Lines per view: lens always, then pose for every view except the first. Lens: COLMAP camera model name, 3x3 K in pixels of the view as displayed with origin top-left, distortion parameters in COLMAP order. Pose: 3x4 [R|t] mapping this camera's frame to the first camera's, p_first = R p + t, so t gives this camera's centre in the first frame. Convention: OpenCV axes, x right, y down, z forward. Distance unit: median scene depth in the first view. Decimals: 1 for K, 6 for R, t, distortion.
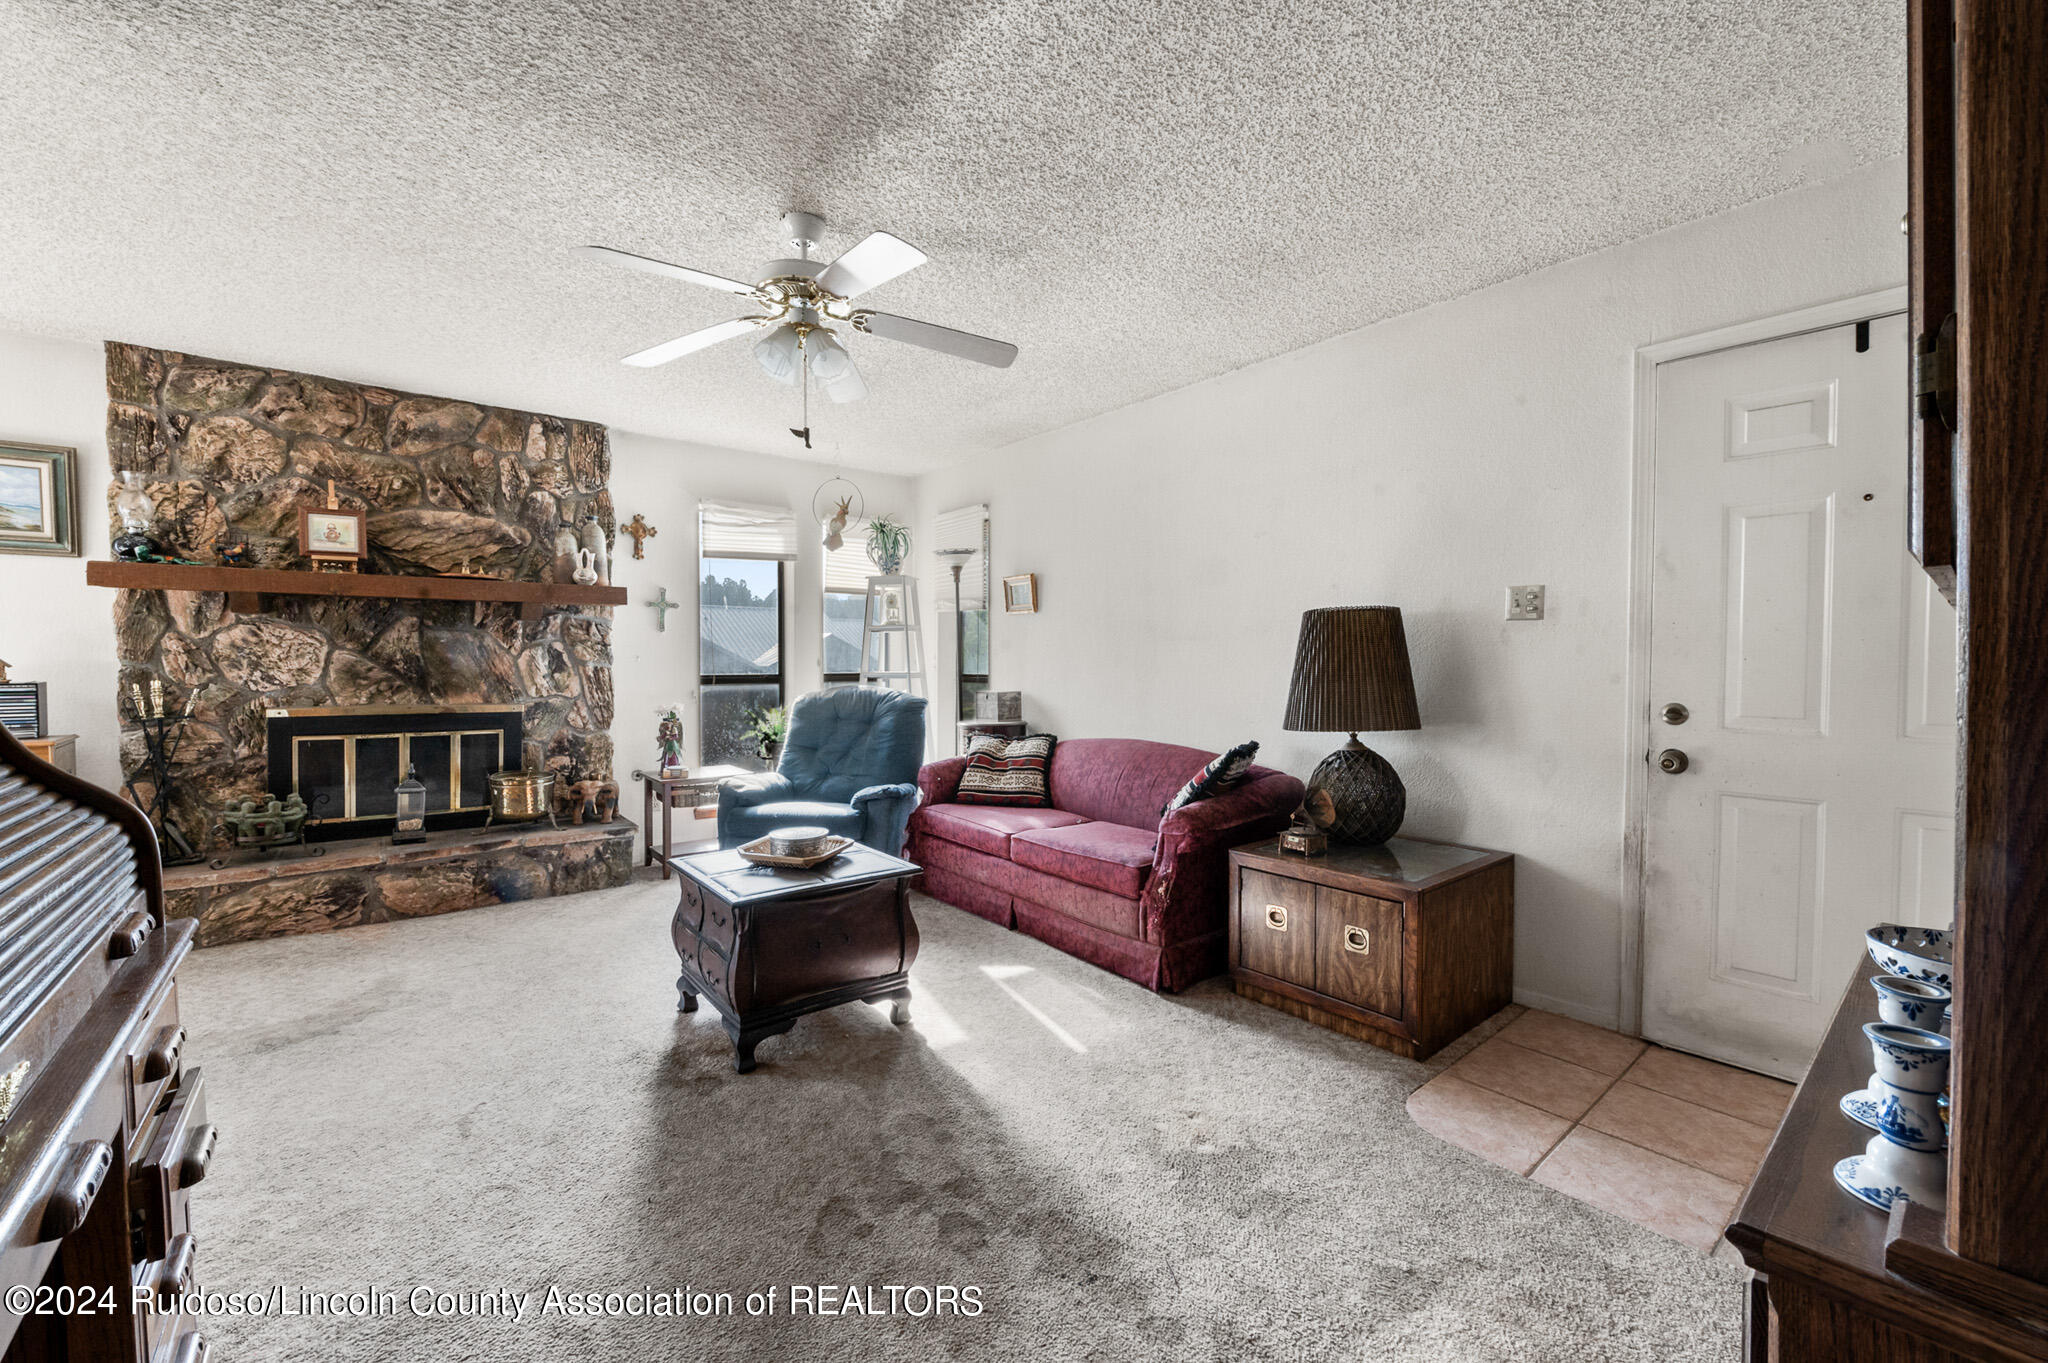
lens RADIAL K [[820.3, 0, 1038.5], [0, 820.3, 678.0], [0, 0, 1]] dist [-0.006790, 0.000058]
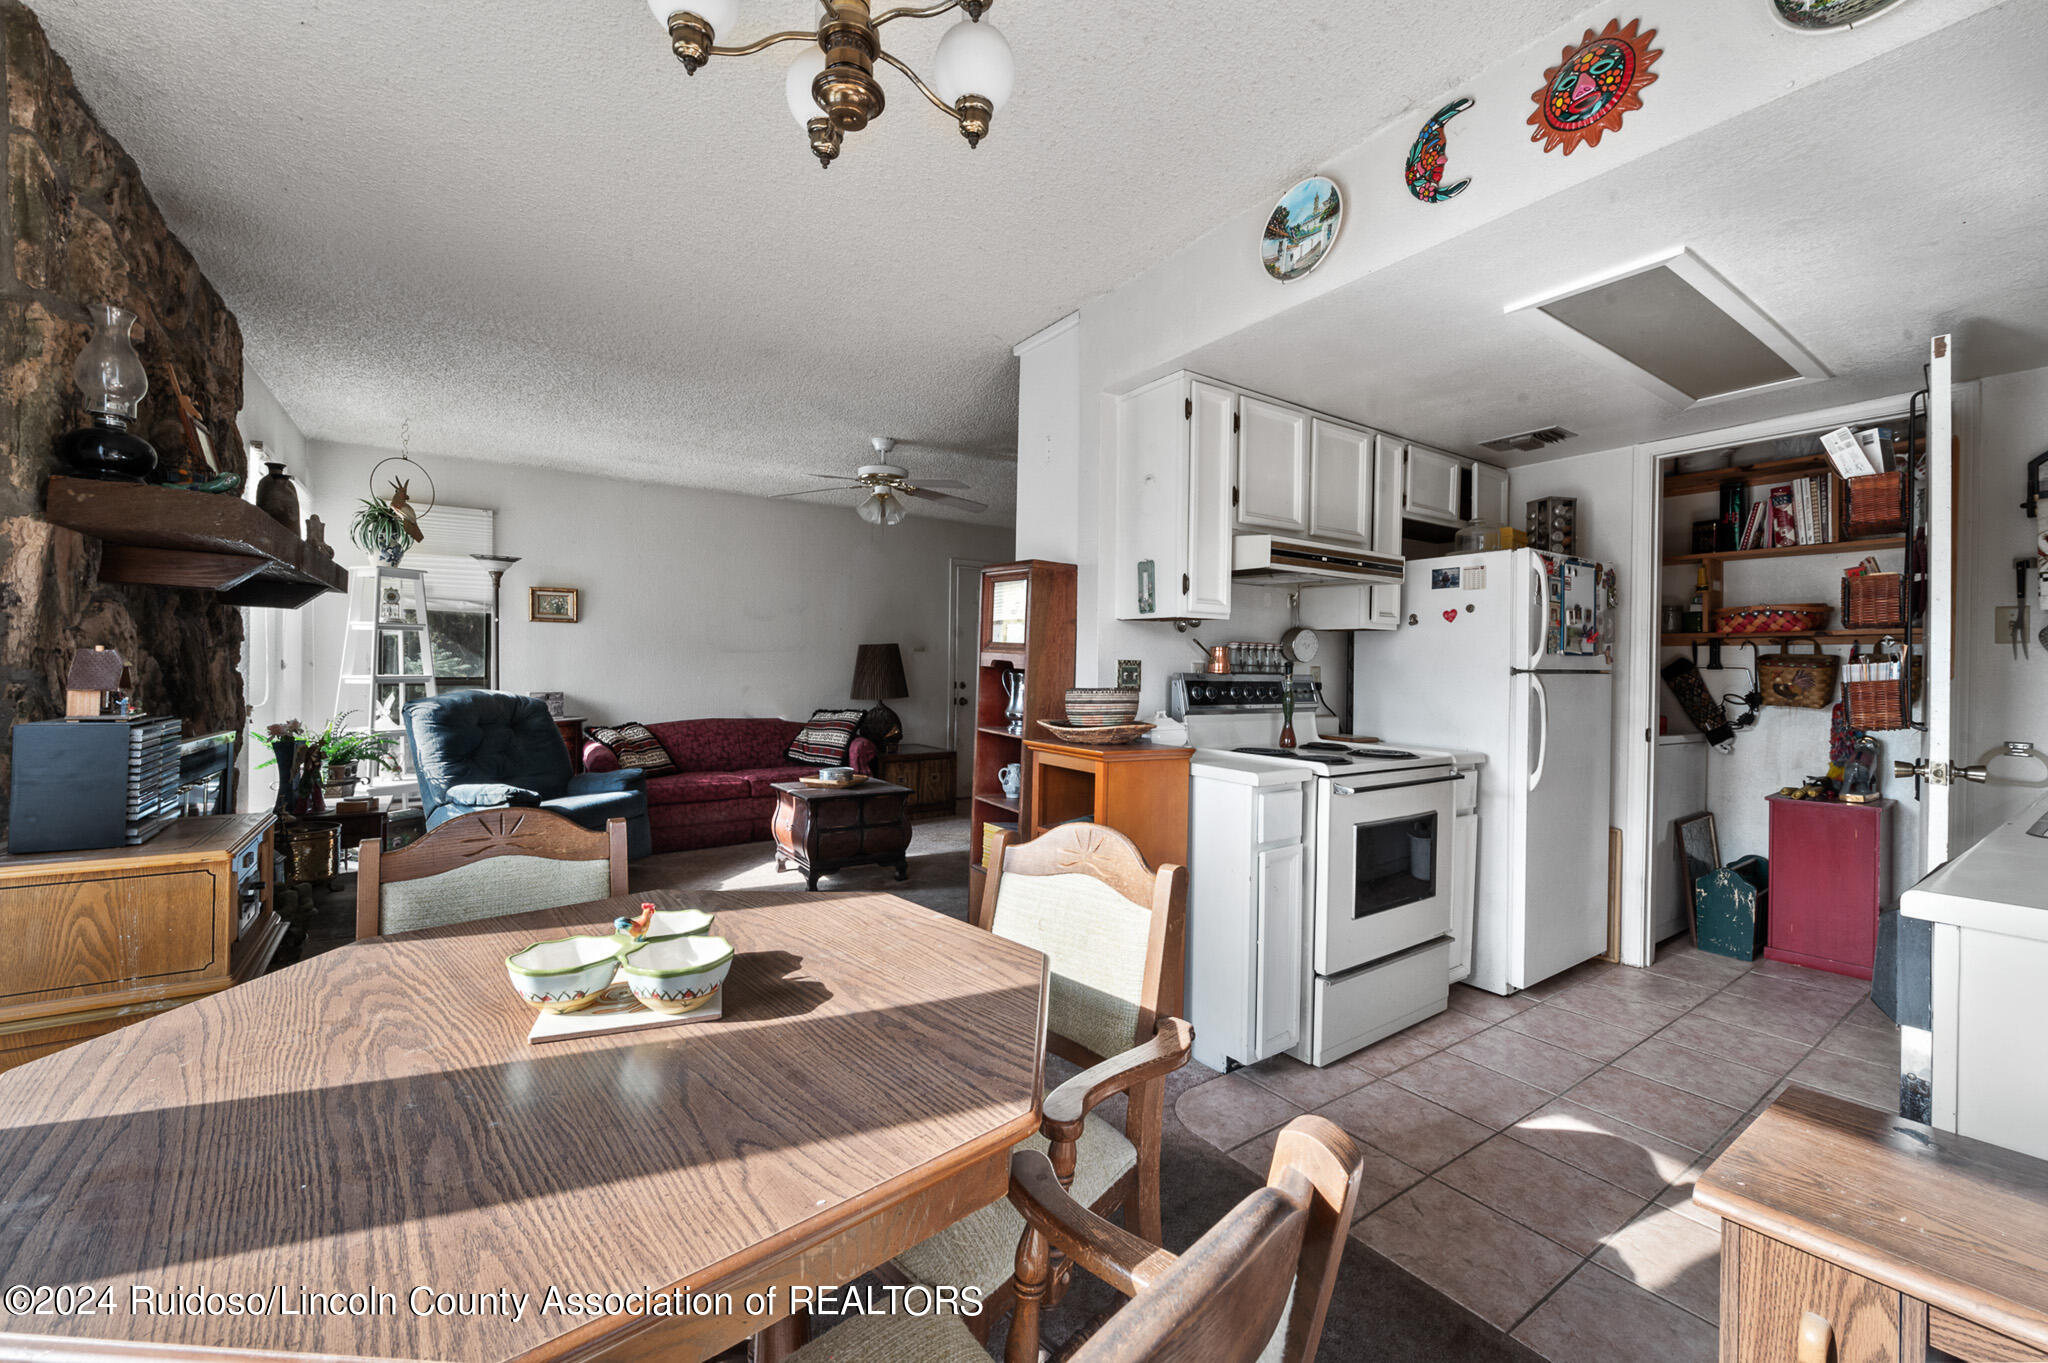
lens RADIAL K [[820.3, 0, 1033.0], [0, 820.3, 672.5], [0, 0, 1]] dist [-0.006790, 0.000058]
pose [[0.073839, -0.010368, 0.997216, -1.467754], [0.008018, 0.999920, 0.009802, -0.020343], [-0.997238, 0.007272, 0.073916, 0.349135]]
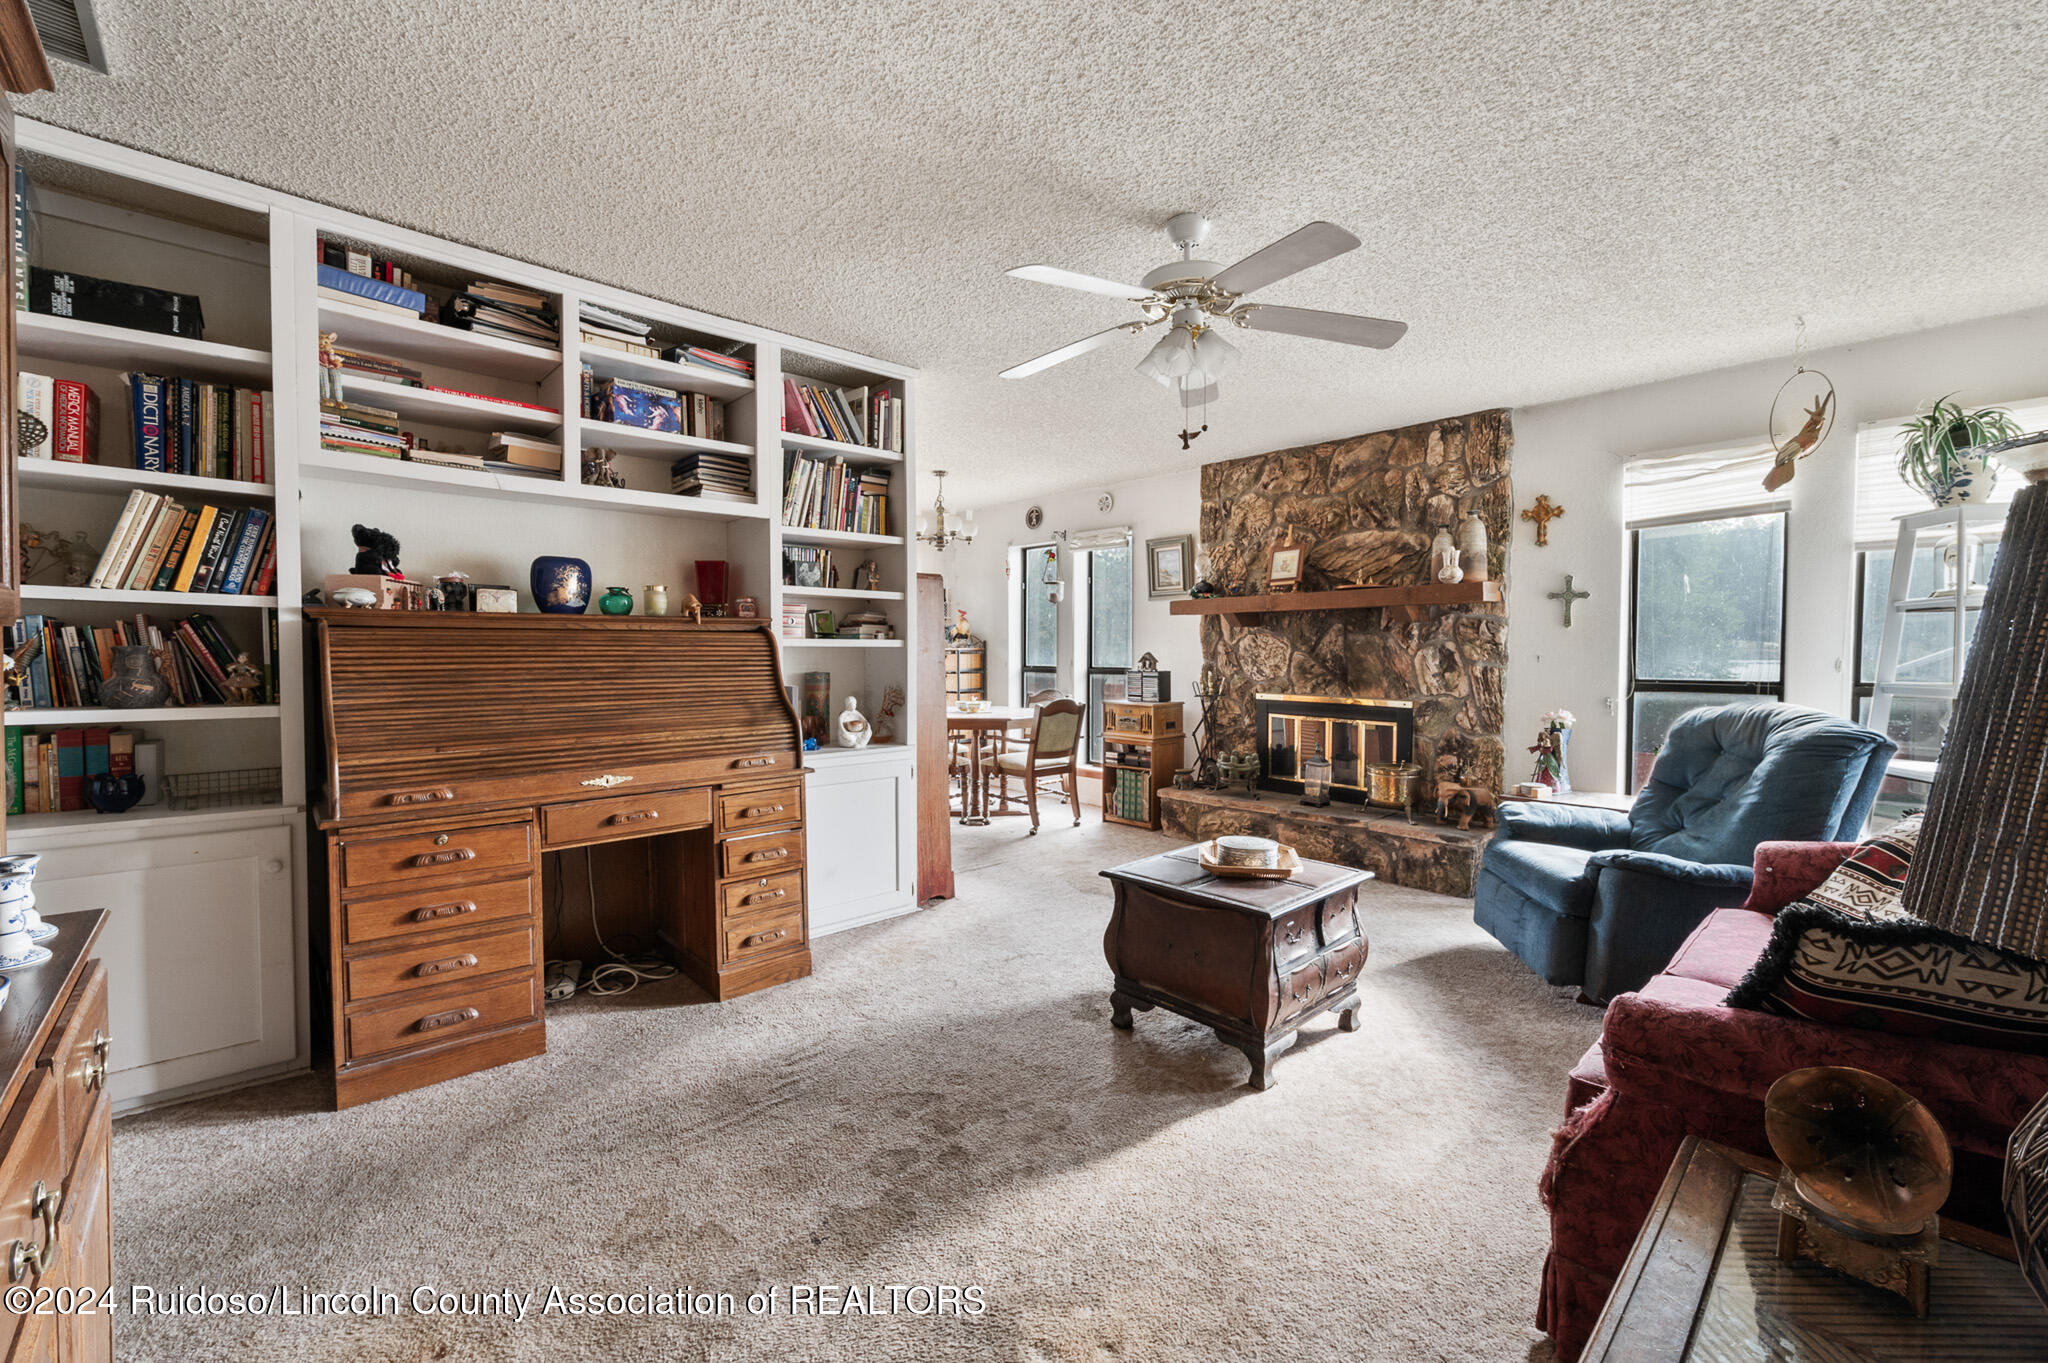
lens RADIAL K [[820.3, 0, 1015.4], [0, 820.3, 683.5], [0, 0, 1]] dist [-0.006790, 0.000058]
pose [[0.048563, 0.033081, -0.998272, 0.479715], [-0.023744, 0.999207, 0.031957, -0.014874], [0.998538, 0.022151, 0.049310, 0.508900]]
